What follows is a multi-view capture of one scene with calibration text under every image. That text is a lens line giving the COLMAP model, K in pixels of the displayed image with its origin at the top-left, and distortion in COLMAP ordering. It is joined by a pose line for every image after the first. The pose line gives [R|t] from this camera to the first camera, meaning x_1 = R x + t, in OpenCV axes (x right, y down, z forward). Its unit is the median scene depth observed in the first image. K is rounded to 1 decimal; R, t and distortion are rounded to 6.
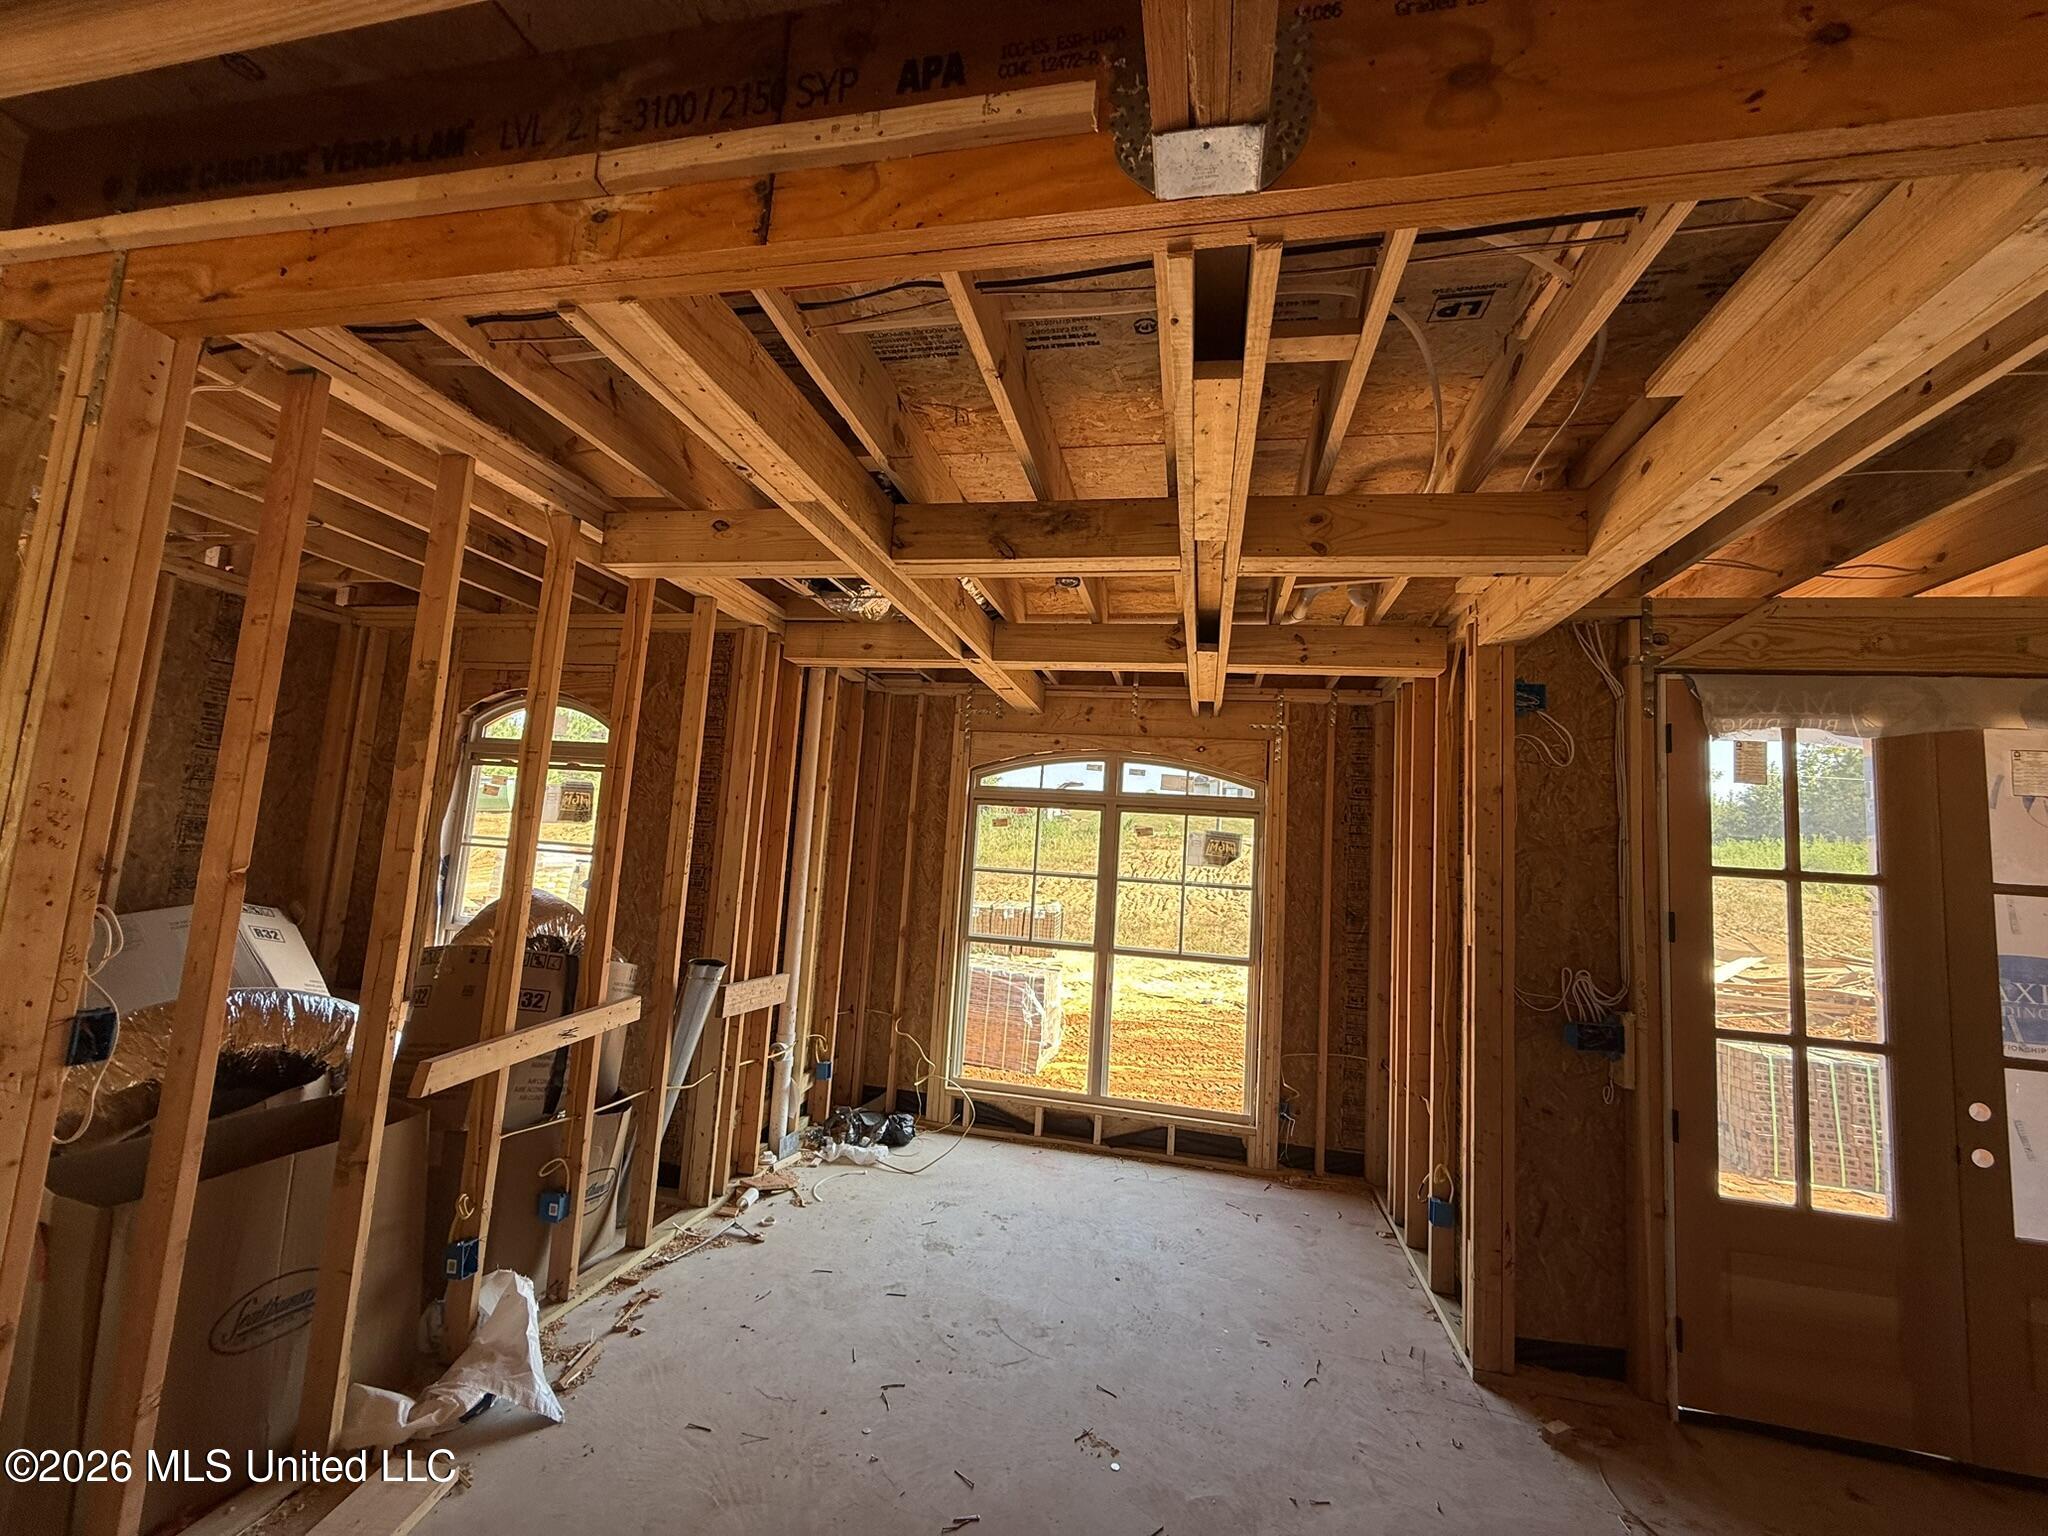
lens RADIAL K [[812.1, 0, 1018.8], [0, 812.1, 771.7], [0, 0, 1]] dist [0.000125, 0.000165]
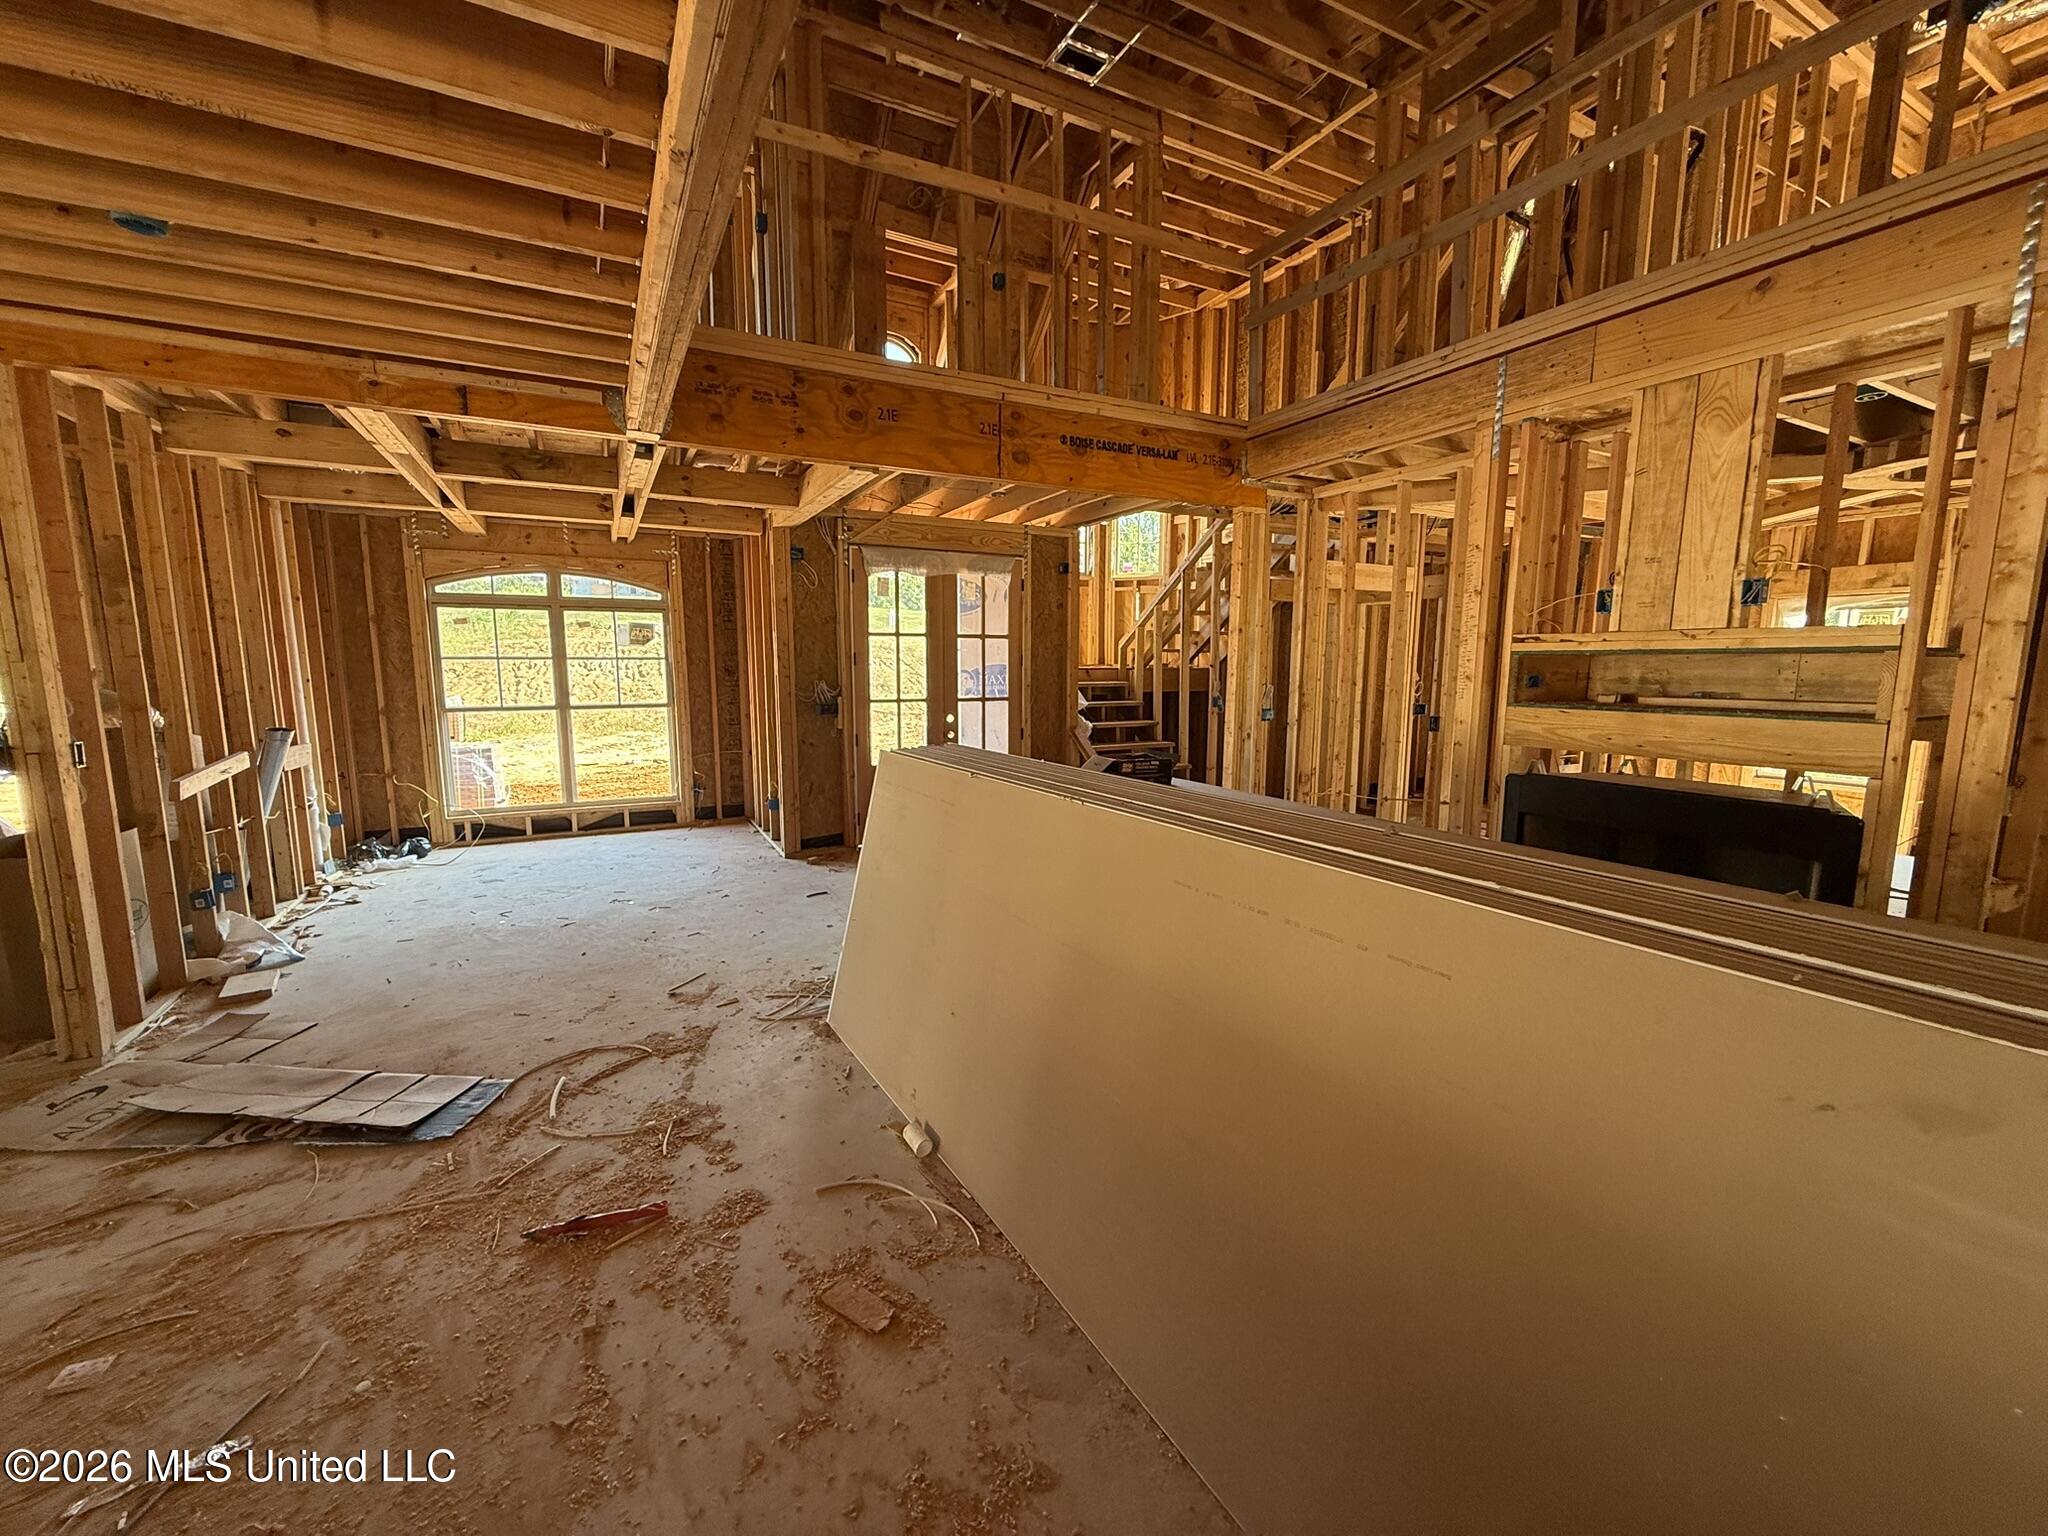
lens RADIAL K [[812.1, 0, 1018.8], [0, 812.1, 771.7], [0, 0, 1]] dist [0.000125, 0.000165]
pose [[0.764049, -0.149995, 0.627480, -0.218795], [-0.020824, 0.966358, 0.256358, -0.065152], [-0.644823, -0.208936, 0.735221, -0.676062]]
